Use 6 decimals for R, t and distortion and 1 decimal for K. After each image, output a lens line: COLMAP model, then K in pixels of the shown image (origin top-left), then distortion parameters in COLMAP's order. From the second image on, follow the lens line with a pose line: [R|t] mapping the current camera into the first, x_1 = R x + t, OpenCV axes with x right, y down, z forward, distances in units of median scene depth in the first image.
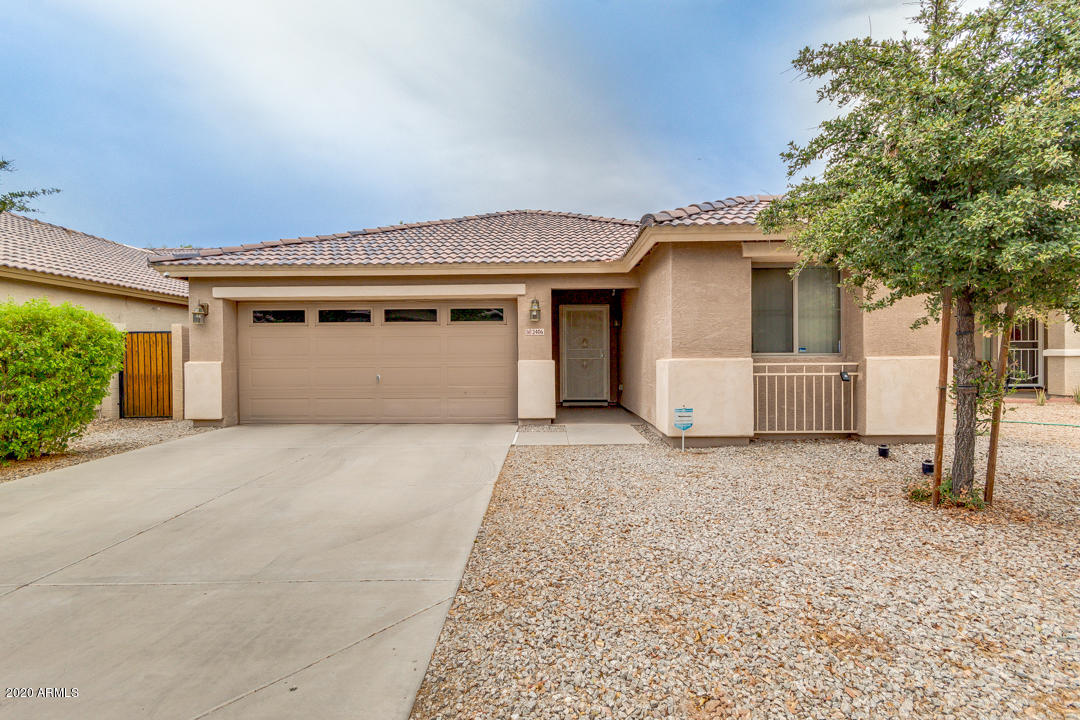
lens RADIAL K [[506.9, 0, 539.9], [0, 506.9, 361.0], [0, 0, 1]] dist [0.000955, 0.003947]
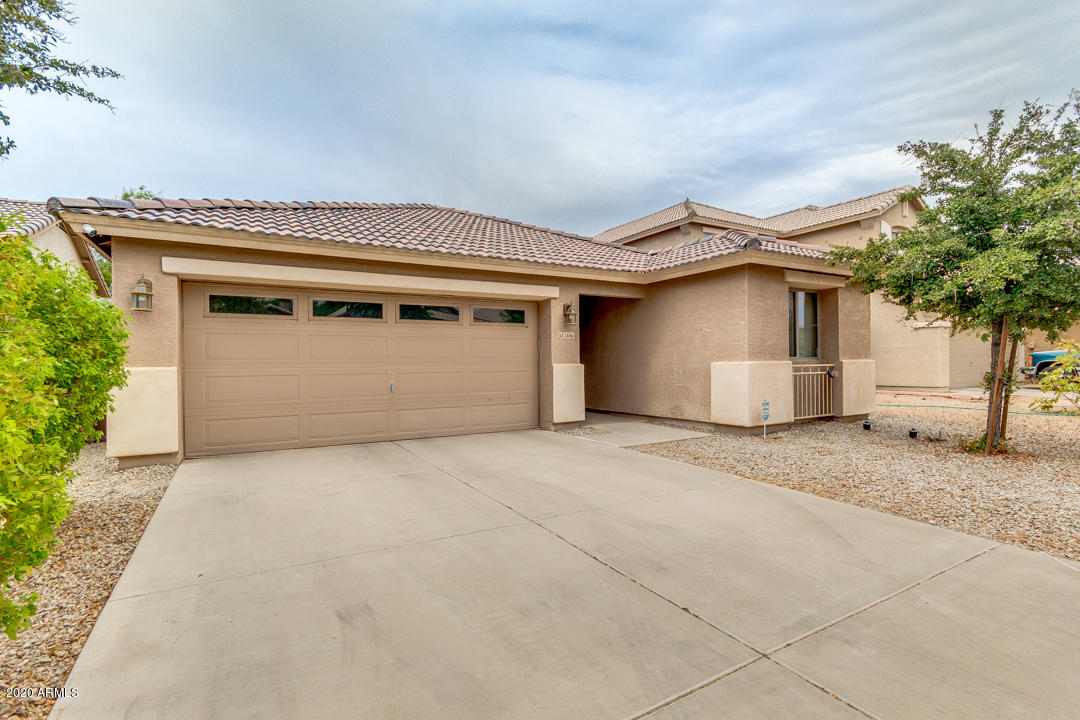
lens RADIAL K [[506.9, 0, 513.9], [0, 506.9, 363.2], [0, 0, 1]] dist [0.000955, 0.003947]
pose [[0.859684, -0.002015, 0.510823, -0.613294], [0.006360, 0.999957, -0.006760, 0.003048], [-0.510787, 0.009061, 0.859659, 0.192519]]
